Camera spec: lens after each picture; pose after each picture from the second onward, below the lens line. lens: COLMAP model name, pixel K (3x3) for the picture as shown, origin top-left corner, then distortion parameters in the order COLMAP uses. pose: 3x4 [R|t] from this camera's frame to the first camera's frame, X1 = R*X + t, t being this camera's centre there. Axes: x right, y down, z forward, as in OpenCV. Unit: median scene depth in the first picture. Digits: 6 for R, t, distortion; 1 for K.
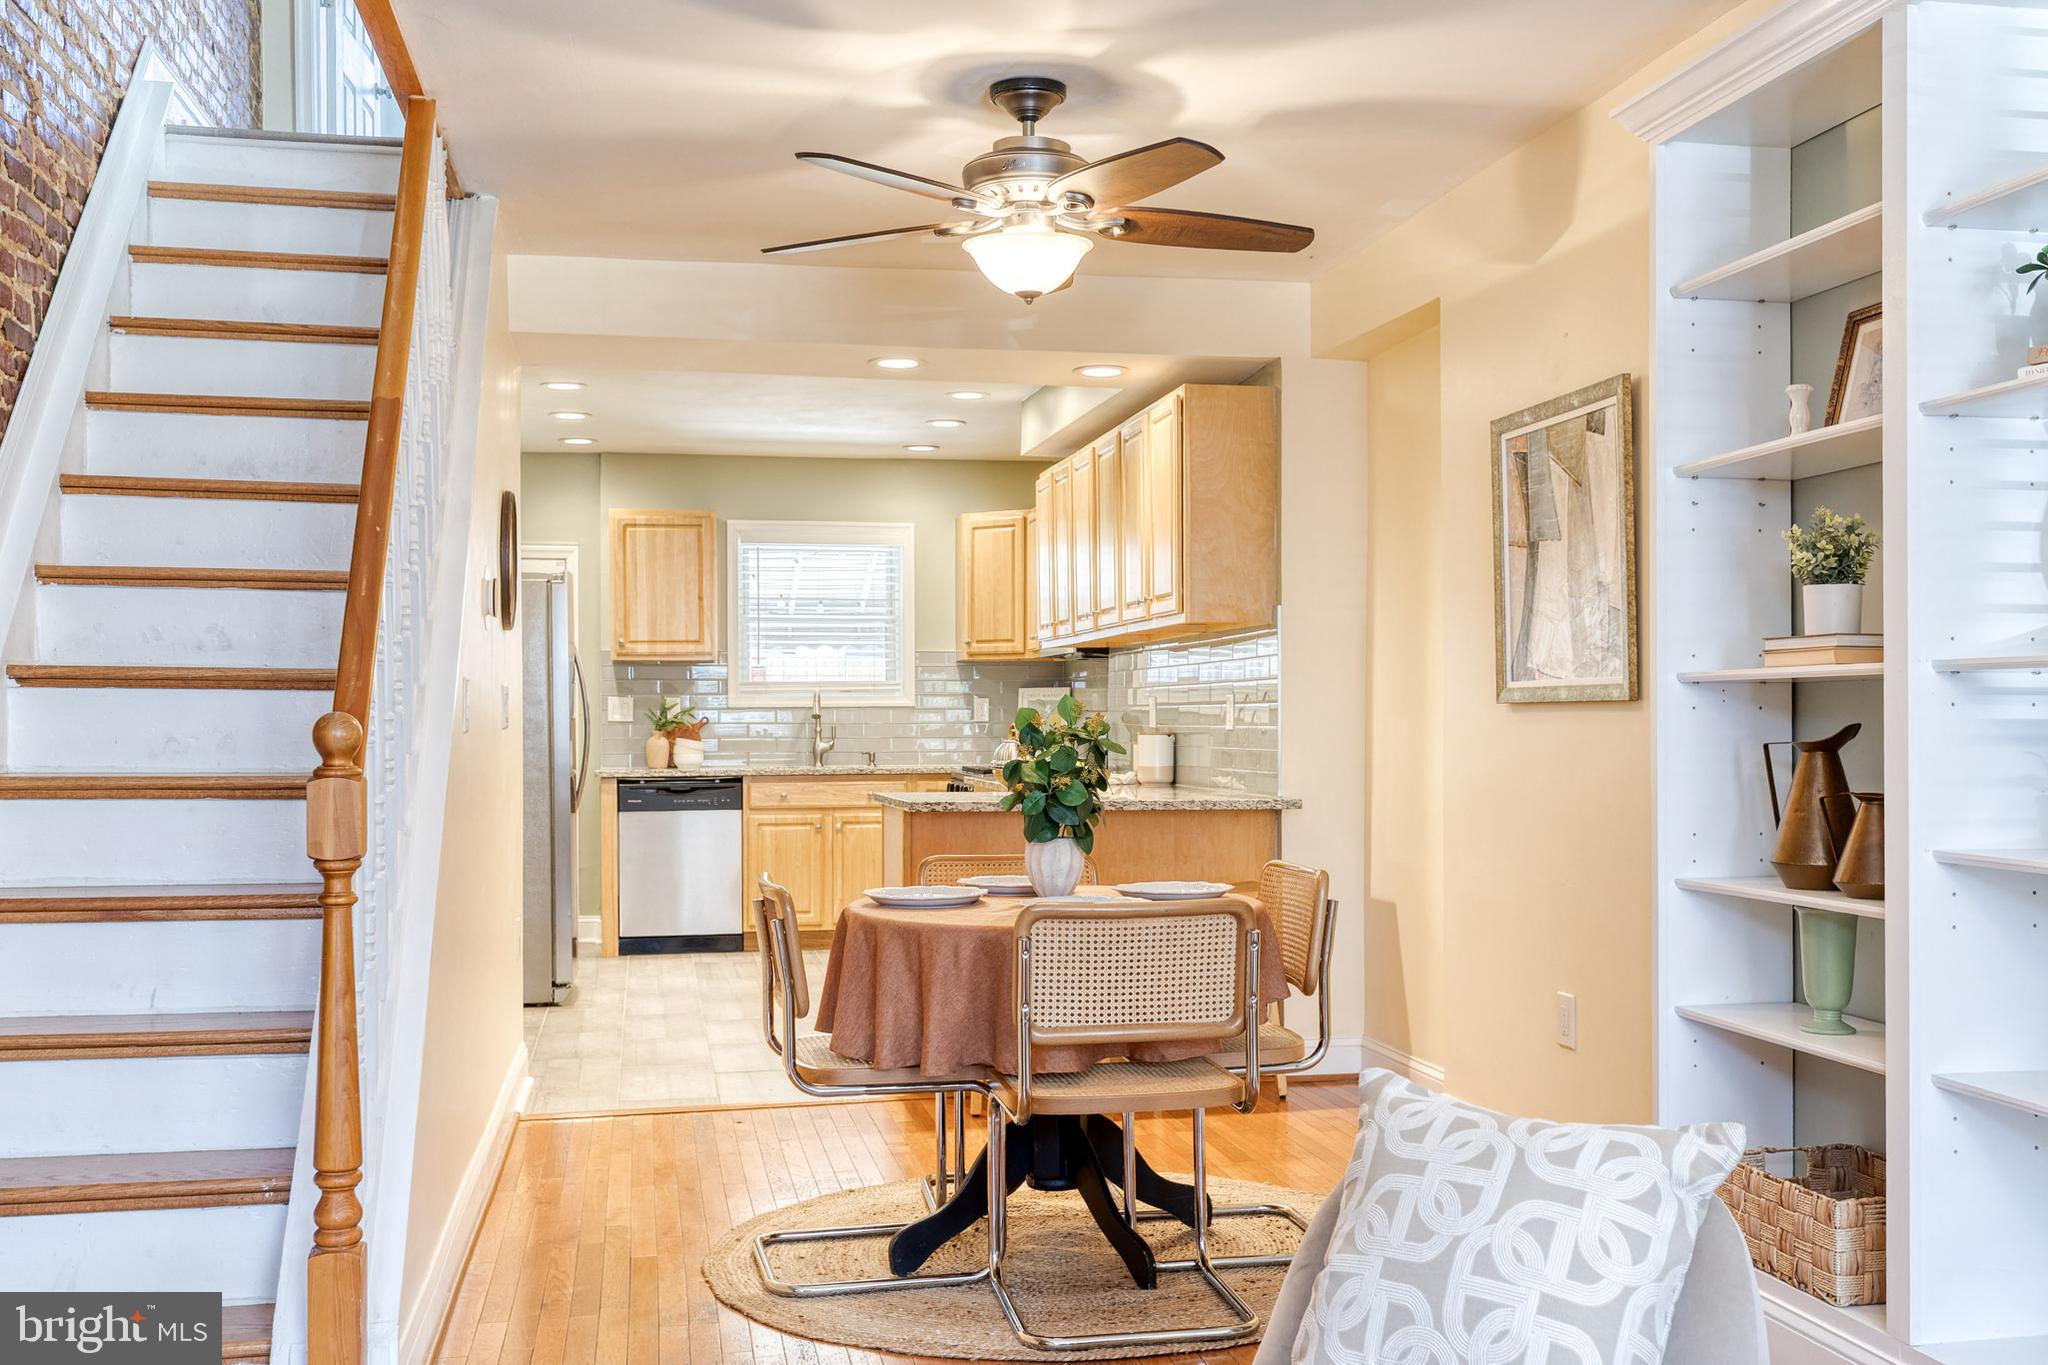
lens RADIAL K [[2030.8, 0, 1062.0], [0, 2030.8, 720.7], [0, 0, 1]] dist [0.011181, -0.001391]
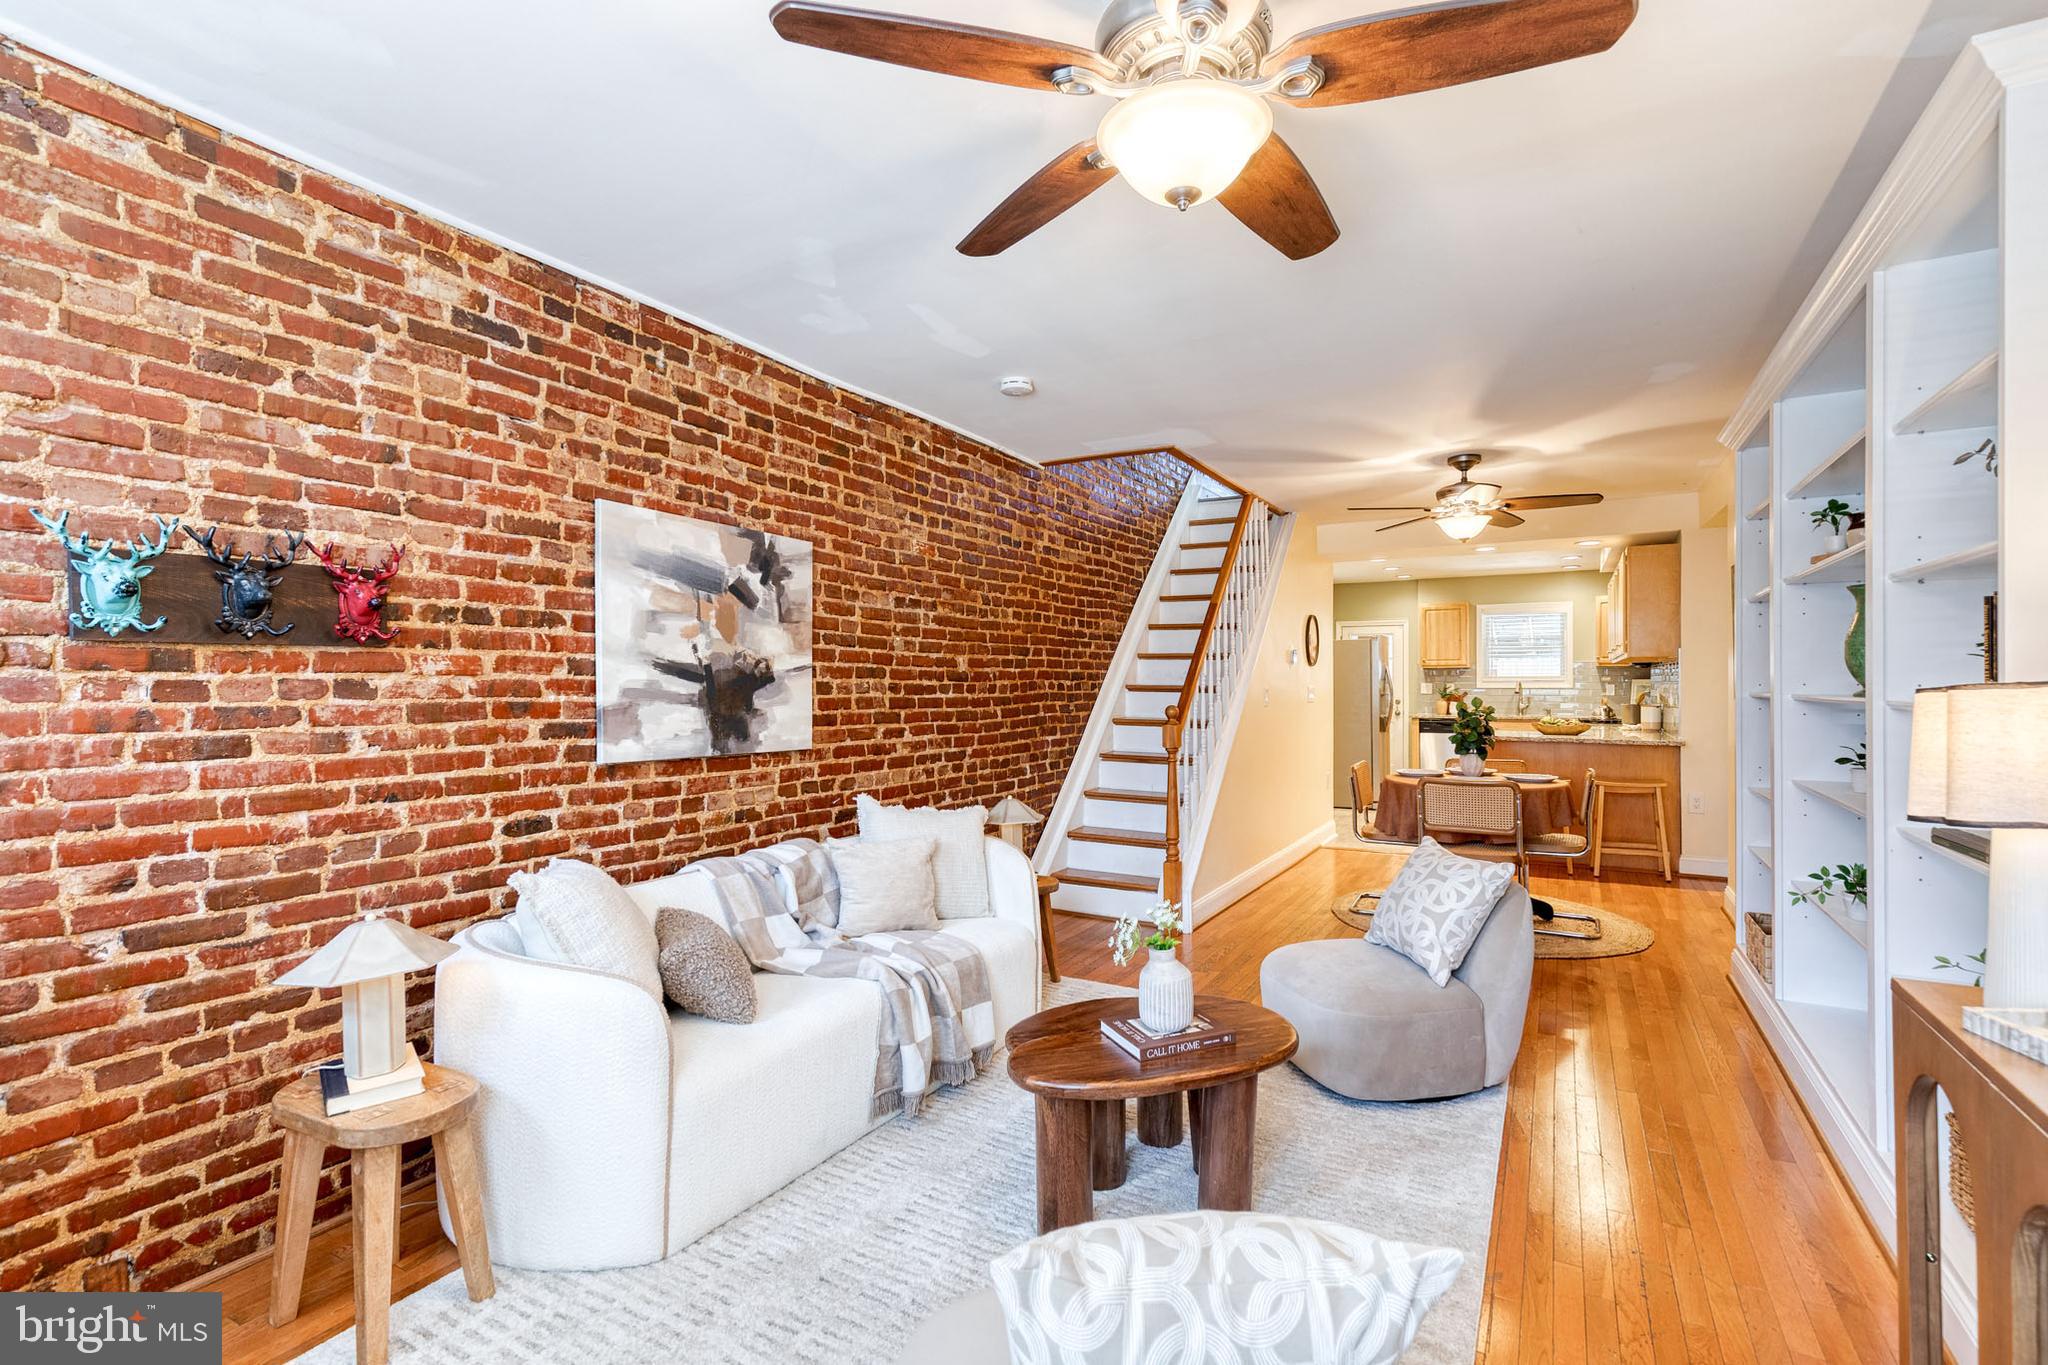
lens RADIAL K [[921.4, 0, 1044.5], [0, 921.4, 686.1], [0, 0, 1]] dist [0.008613, -0.000044]
pose [[0.757116, 0.005738, -0.653256, 0.244527], [-0.002826, 0.999981, 0.005508, -0.021900], [0.653275, -0.002324, 0.757117, -0.156178]]
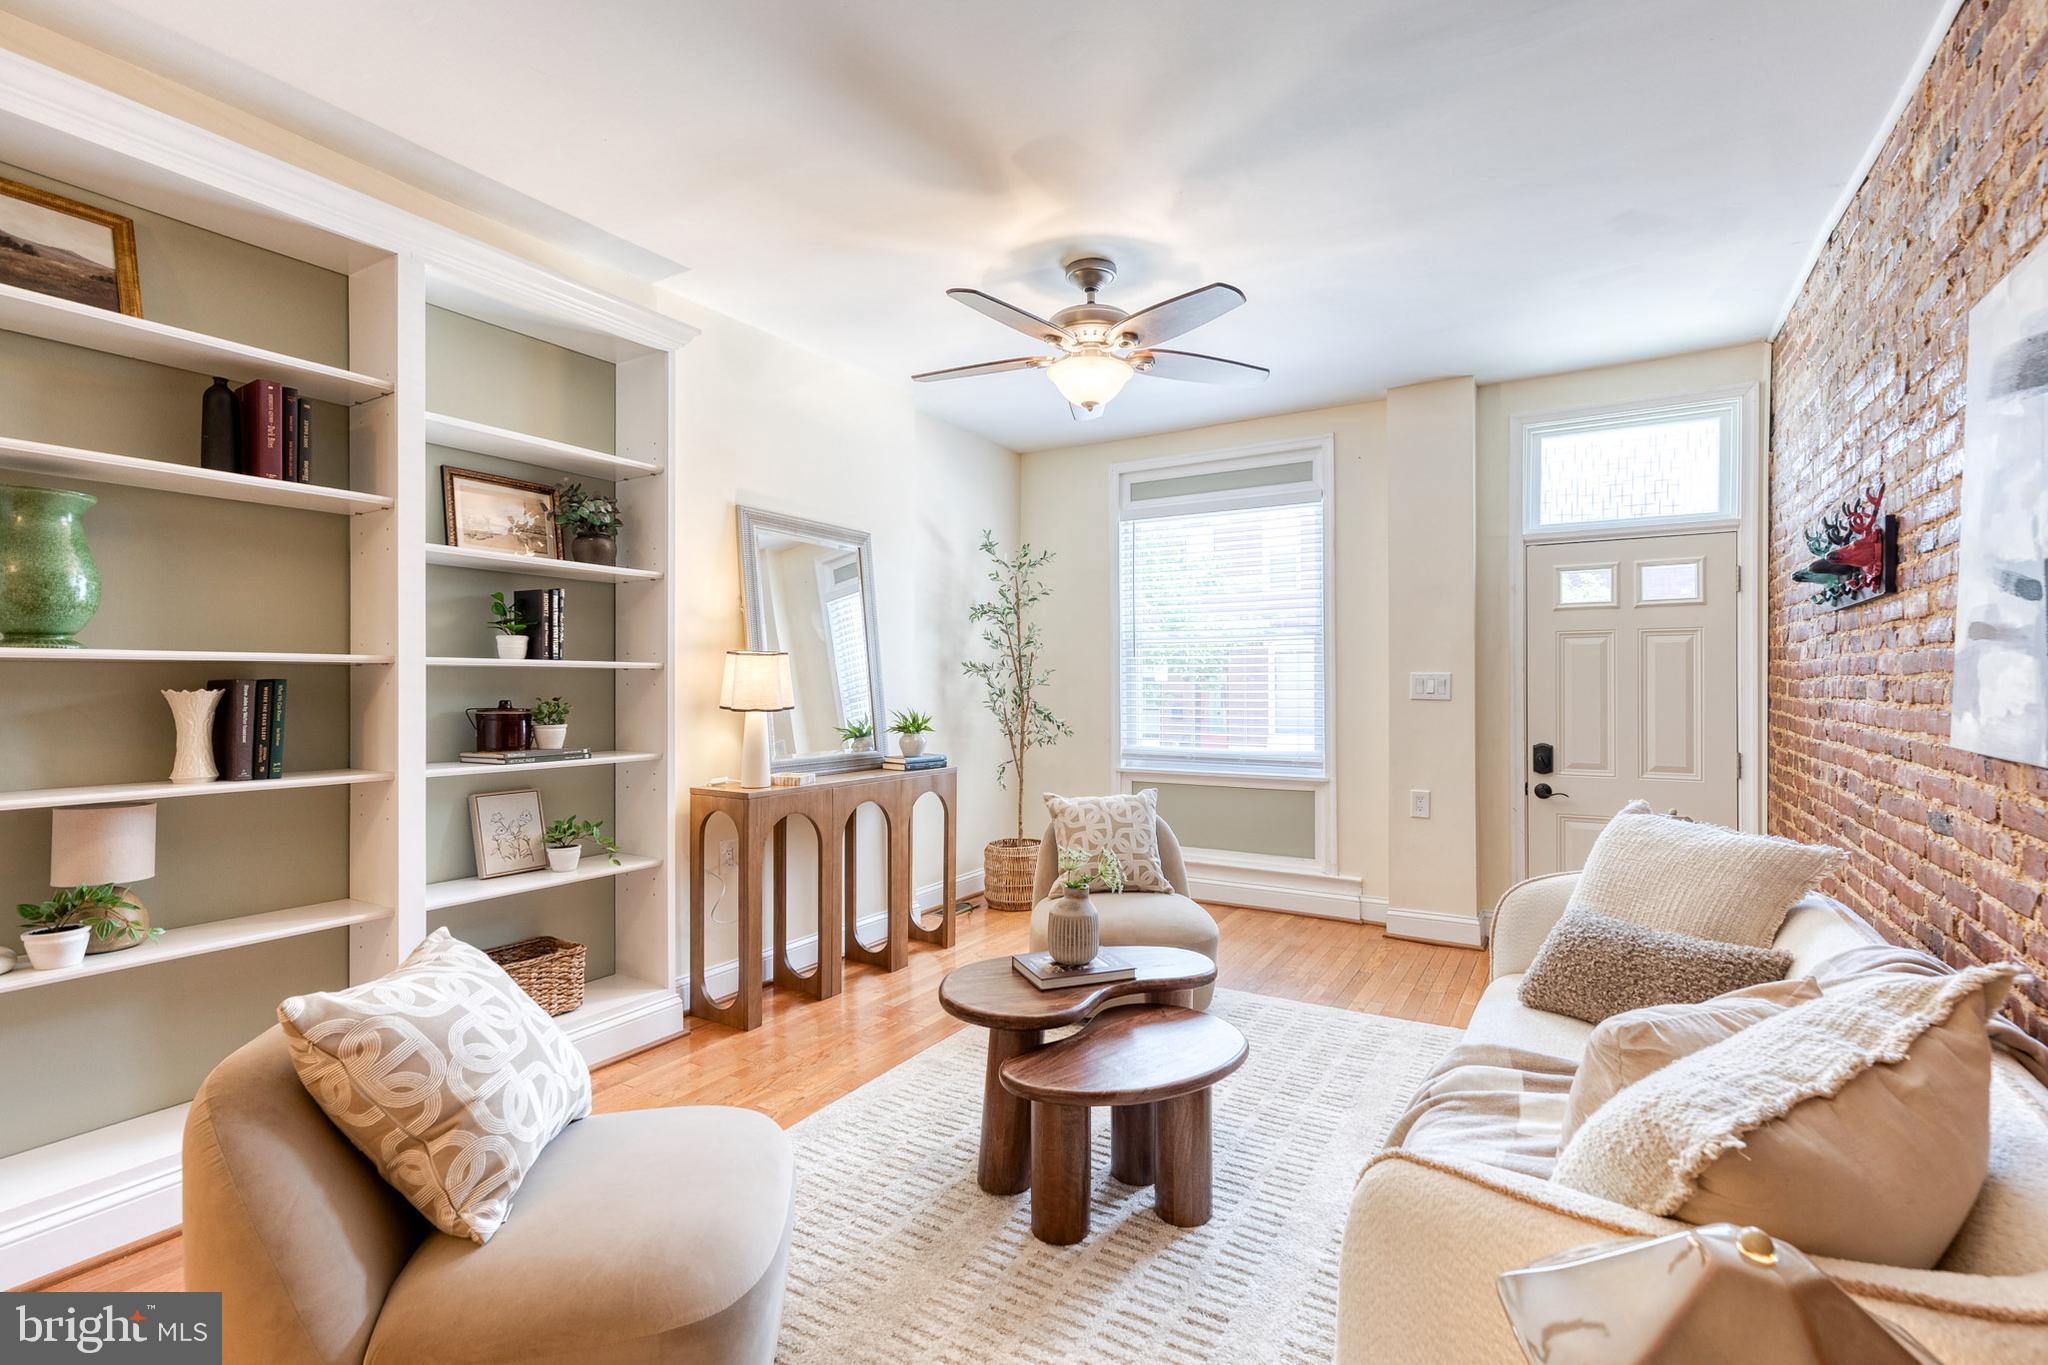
lens RADIAL K [[916.1, 0, 1046.1], [0, 916.1, 685.2], [0, 0, 1]] dist [0.003751, -0.000567]
pose [[-0.739496, 0.004744, 0.673144, -0.203395], [0.005736, 0.999983, -0.000746, -0.000963], [-0.673136, 0.003309, -0.739511, 0.437842]]
